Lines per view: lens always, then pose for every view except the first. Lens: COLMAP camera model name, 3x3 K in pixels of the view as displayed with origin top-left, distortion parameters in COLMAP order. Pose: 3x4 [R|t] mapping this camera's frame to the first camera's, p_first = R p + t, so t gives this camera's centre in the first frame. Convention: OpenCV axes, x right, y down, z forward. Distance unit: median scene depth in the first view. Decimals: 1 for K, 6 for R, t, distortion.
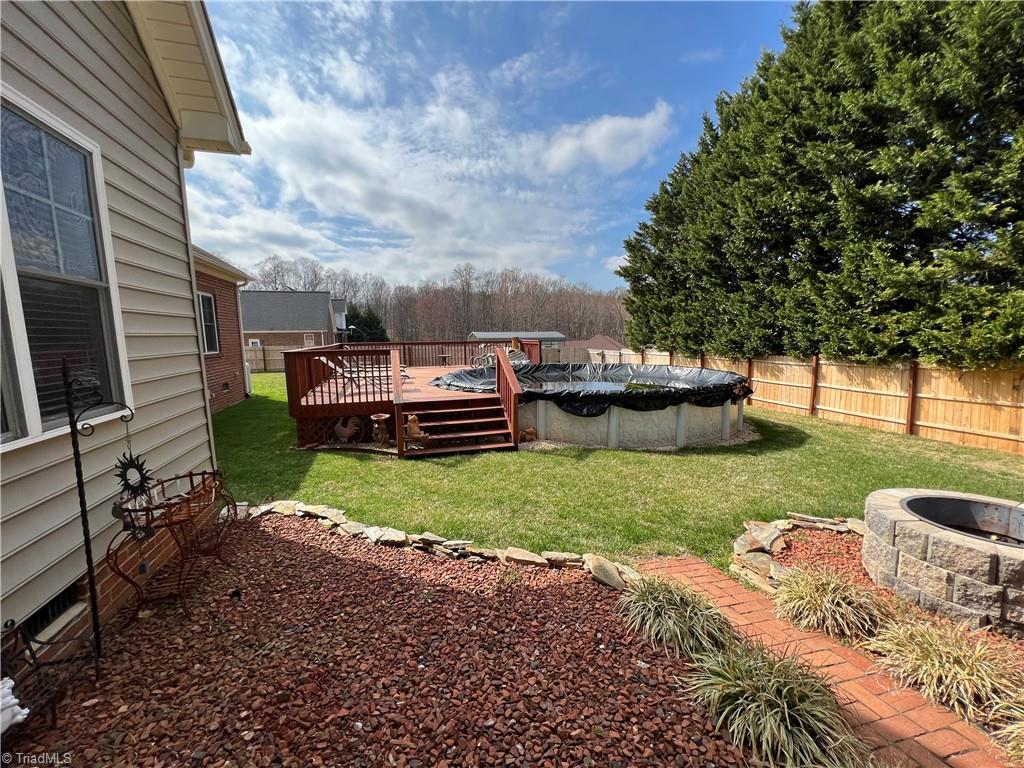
lens RADIAL K [[408.3, 0, 509.9], [0, 408.3, 381.9], [0, 0, 1]] dist [-0.000192, 0.000041]
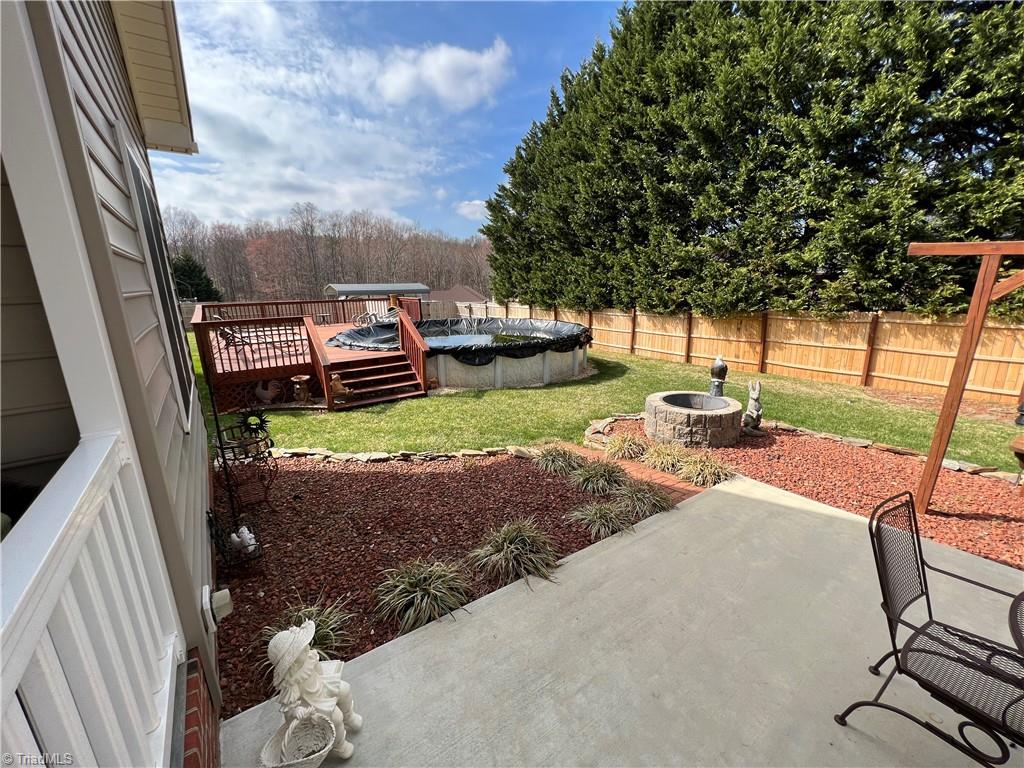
lens RADIAL K [[408.3, 0, 509.9], [0, 408.3, 381.9], [0, 0, 1]] dist [-0.000192, 0.000041]
pose [[0.942303, -0.080675, 0.324894, -0.117932], [0.040296, 0.990805, 0.129155, -0.021228], [-0.332327, -0.108612, 0.936890, -0.196408]]
